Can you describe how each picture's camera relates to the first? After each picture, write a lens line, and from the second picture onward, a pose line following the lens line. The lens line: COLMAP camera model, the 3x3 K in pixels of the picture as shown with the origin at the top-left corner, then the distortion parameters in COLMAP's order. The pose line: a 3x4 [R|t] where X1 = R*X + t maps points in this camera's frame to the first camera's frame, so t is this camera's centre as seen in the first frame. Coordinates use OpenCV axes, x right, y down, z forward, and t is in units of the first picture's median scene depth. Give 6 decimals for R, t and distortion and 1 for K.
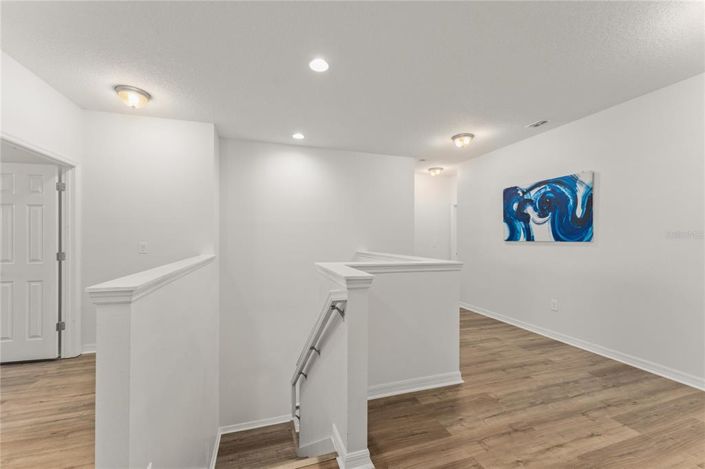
lens RADIAL K [[280.8, 0, 352.5], [0, 280.8, 234.5], [0, 0, 1]] dist [-0.002120, -0.000340]
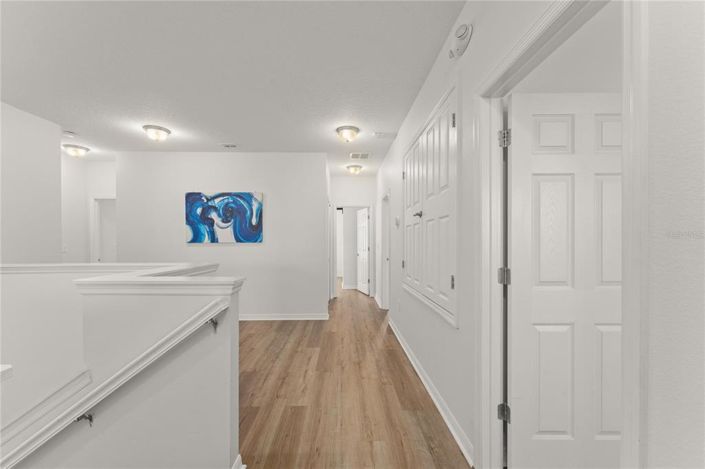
lens RADIAL K [[280.8, 0, 352.5], [0, 280.8, 234.5], [0, 0, 1]] dist [-0.002120, -0.000340]
pose [[0.278496, 0.015932, 0.960305, -0.346213], [-0.009871, 0.999857, -0.013725, 0.000373], [-0.960387, -0.005657, 0.278613, 0.149941]]
